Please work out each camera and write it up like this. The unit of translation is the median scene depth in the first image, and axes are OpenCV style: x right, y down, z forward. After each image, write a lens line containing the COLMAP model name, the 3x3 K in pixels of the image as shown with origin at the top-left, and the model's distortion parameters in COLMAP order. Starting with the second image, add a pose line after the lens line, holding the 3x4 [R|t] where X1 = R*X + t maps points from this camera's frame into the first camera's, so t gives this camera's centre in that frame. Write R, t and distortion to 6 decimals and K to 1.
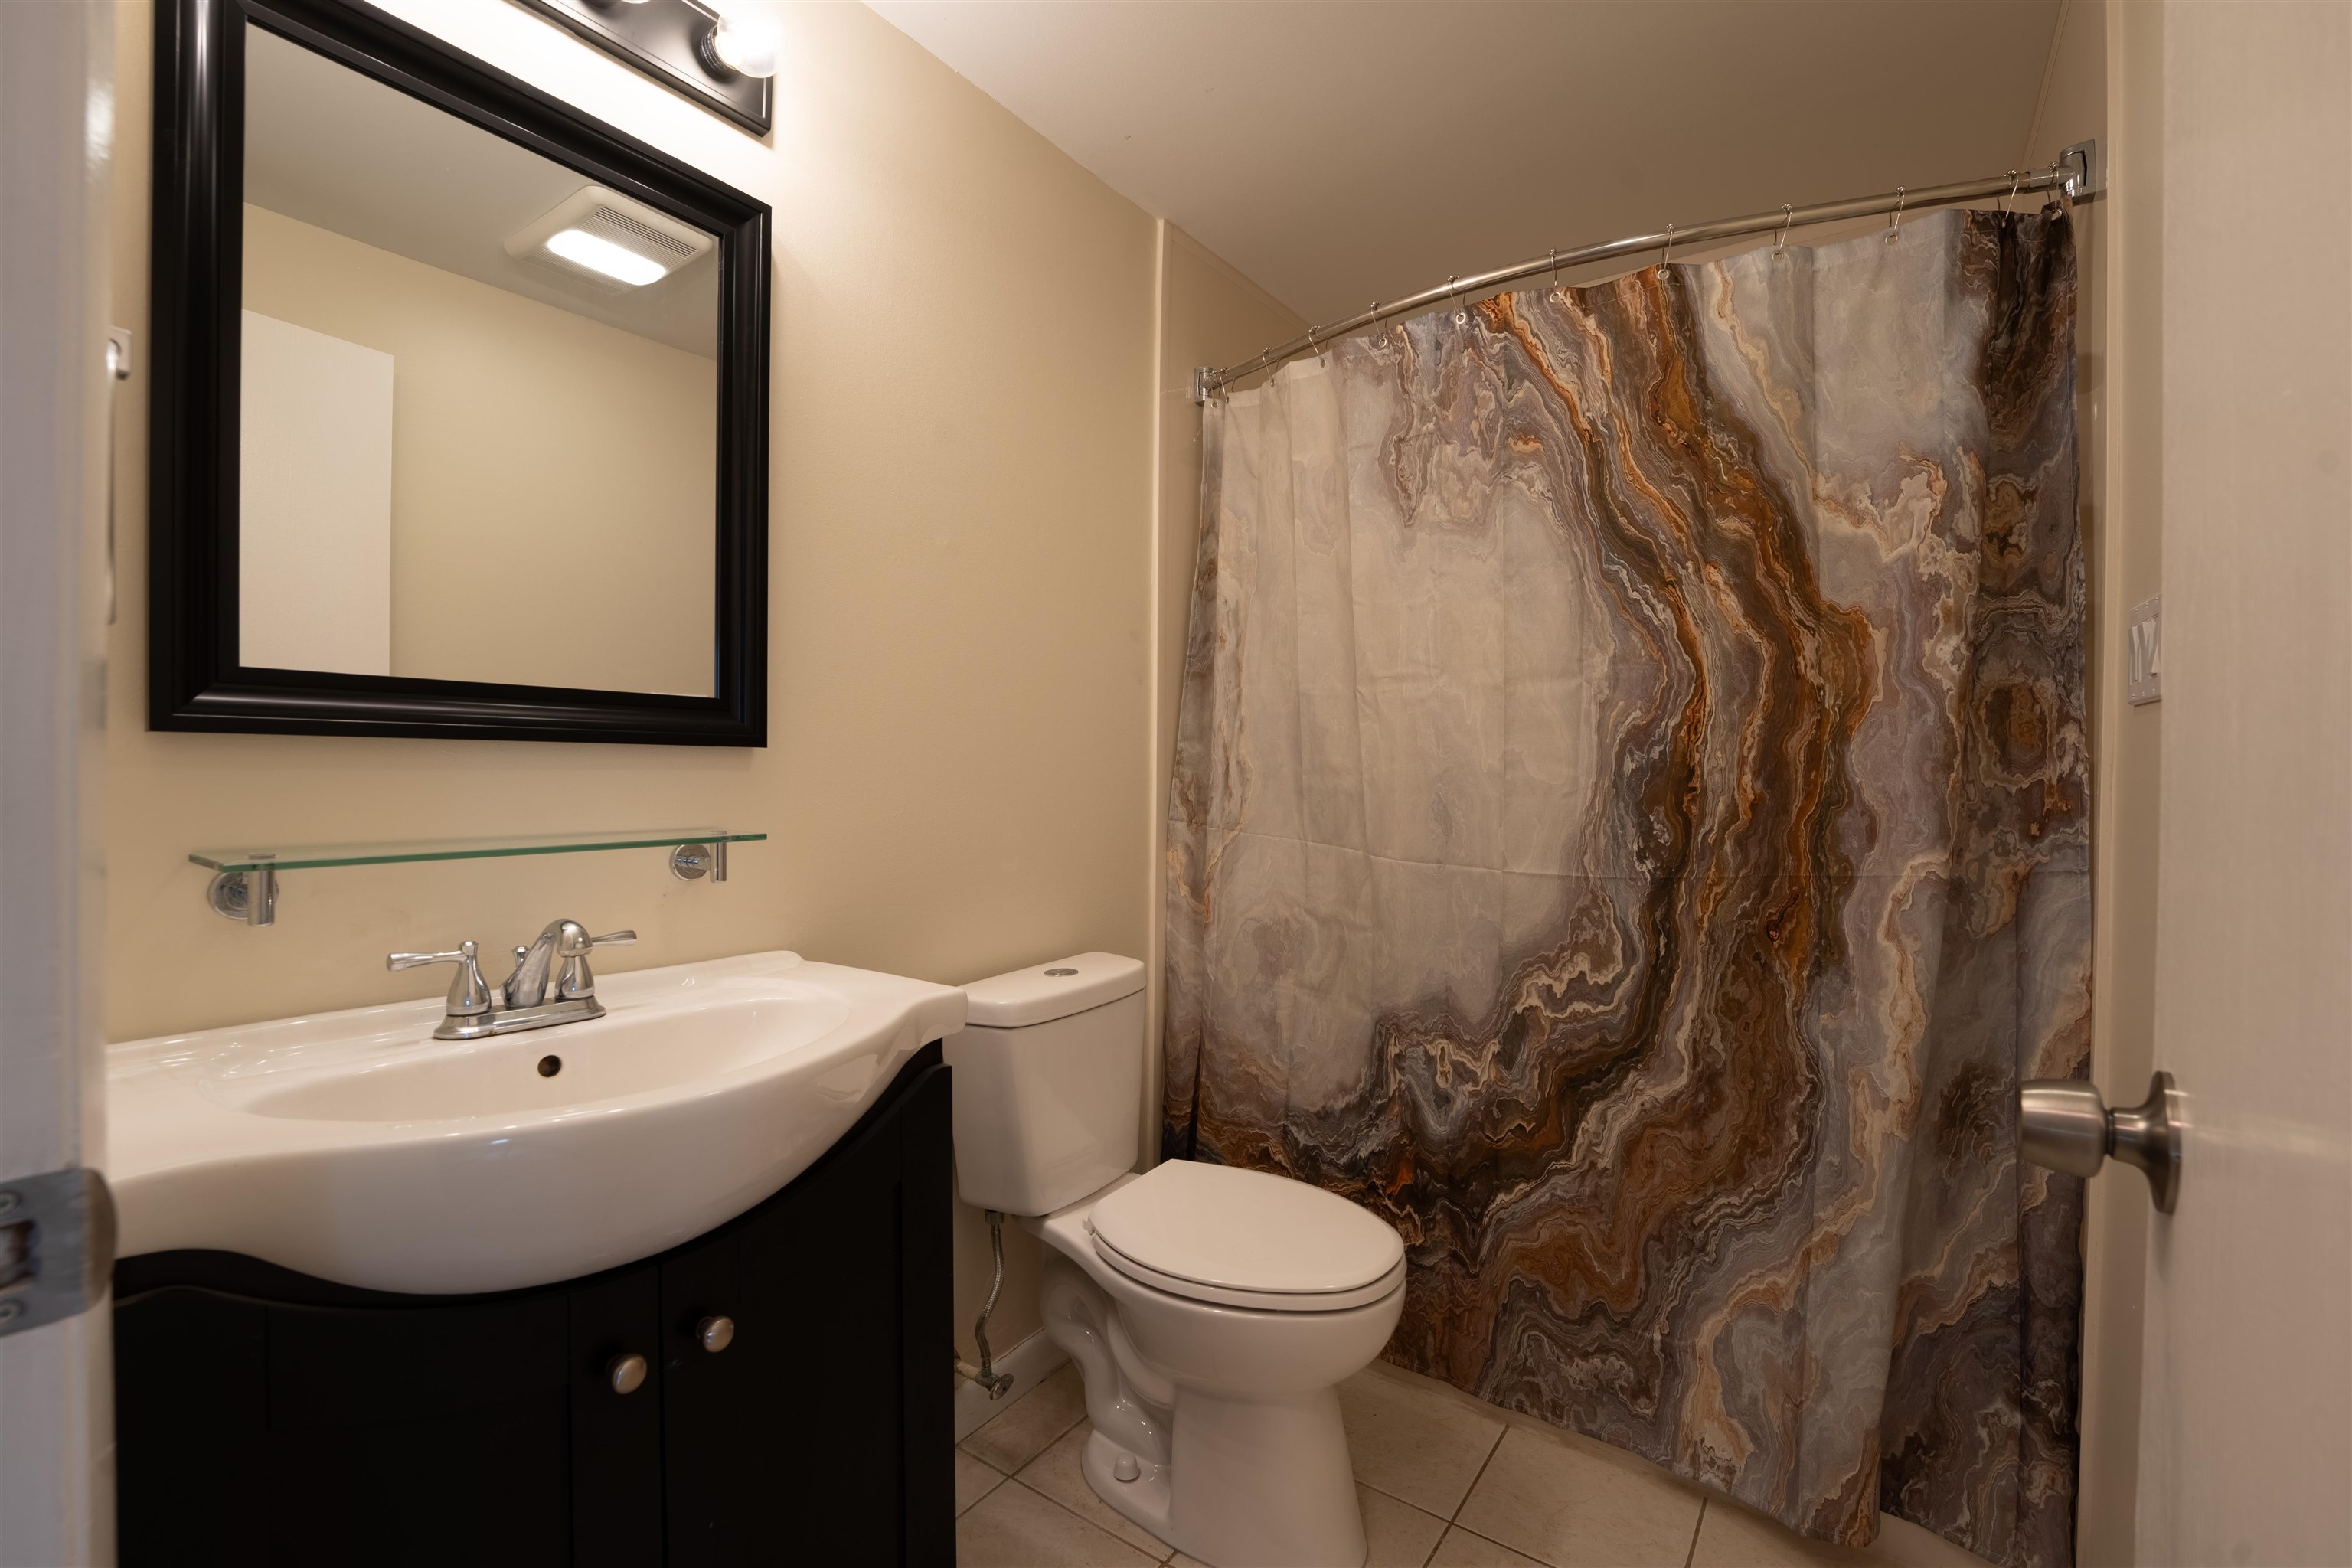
lens RADIAL K [[1030.7, 0, 1173.5], [0, 1030.7, 777.9], [0, 0, 1]] dist [0.000786, -0.000108]
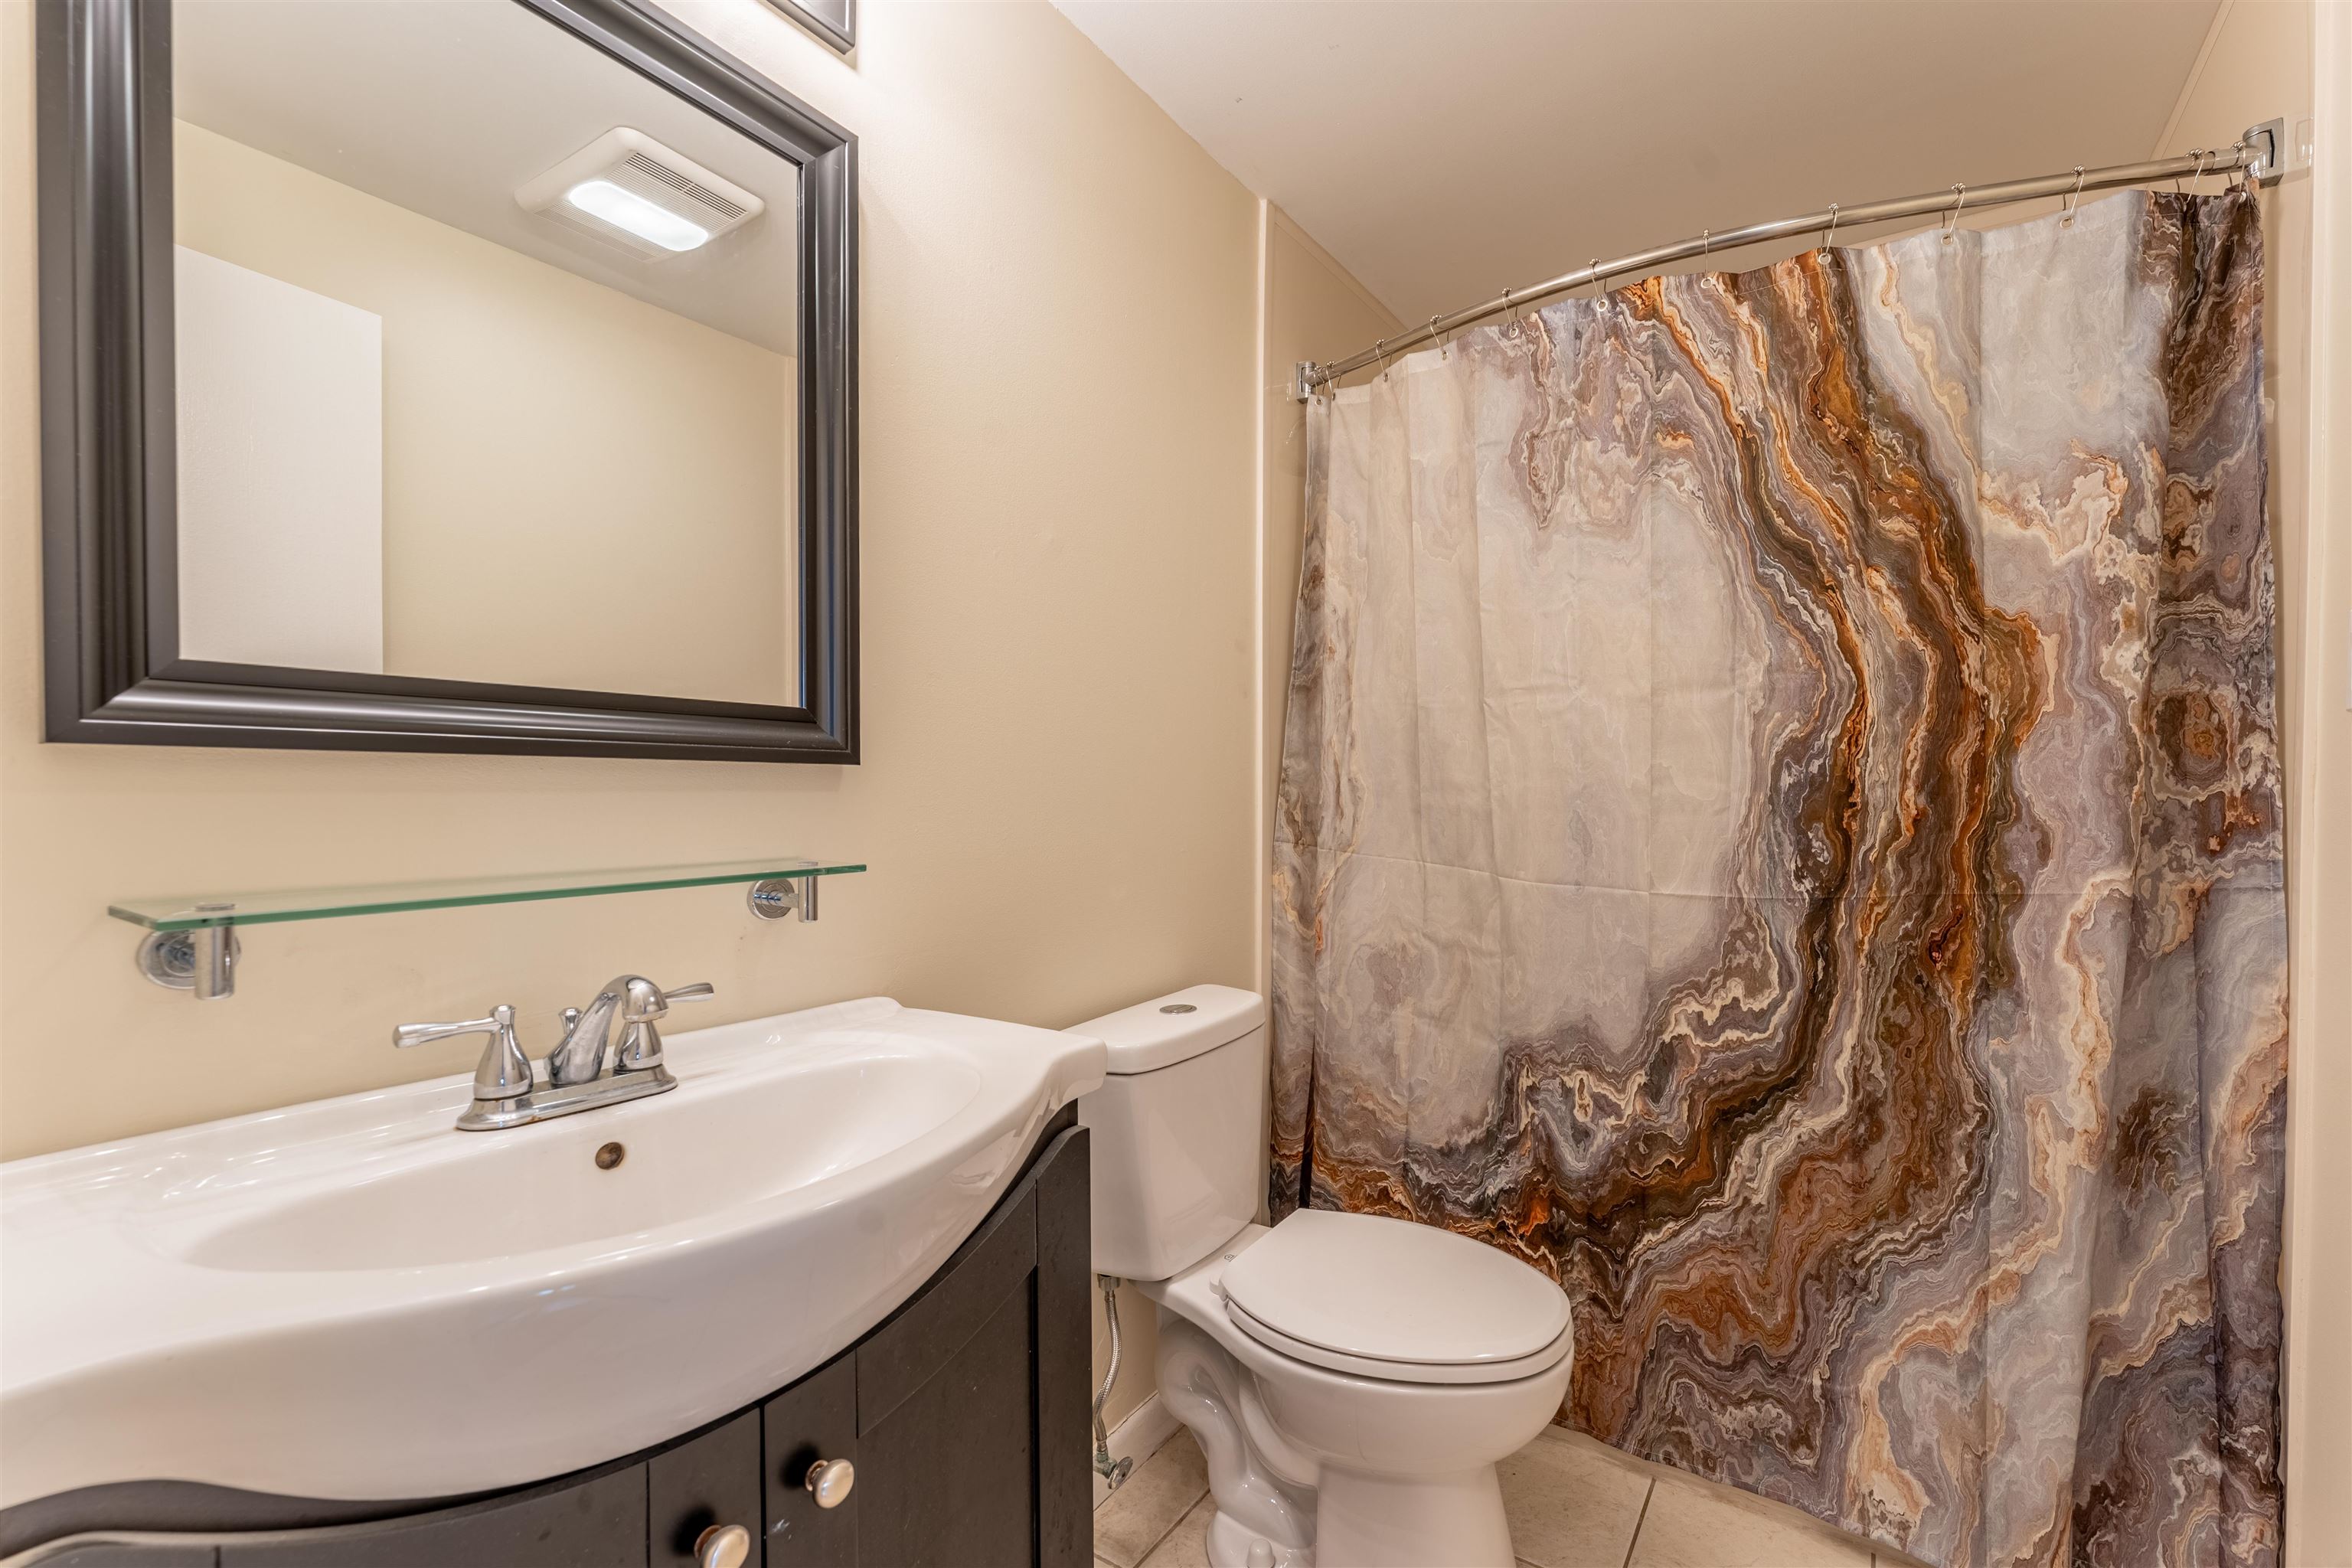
lens RADIAL K [[974.9, 0, 1252.6], [0, 974.9, 799.3], [0, 0, 1]] dist [0.020094, -0.000479]
pose [[0.996891, -0.007375, 0.078447, -0.120660], [0.007203, 0.999971, 0.002477, -0.000124], [-0.078463, -0.001905, 0.996915, 0.140745]]
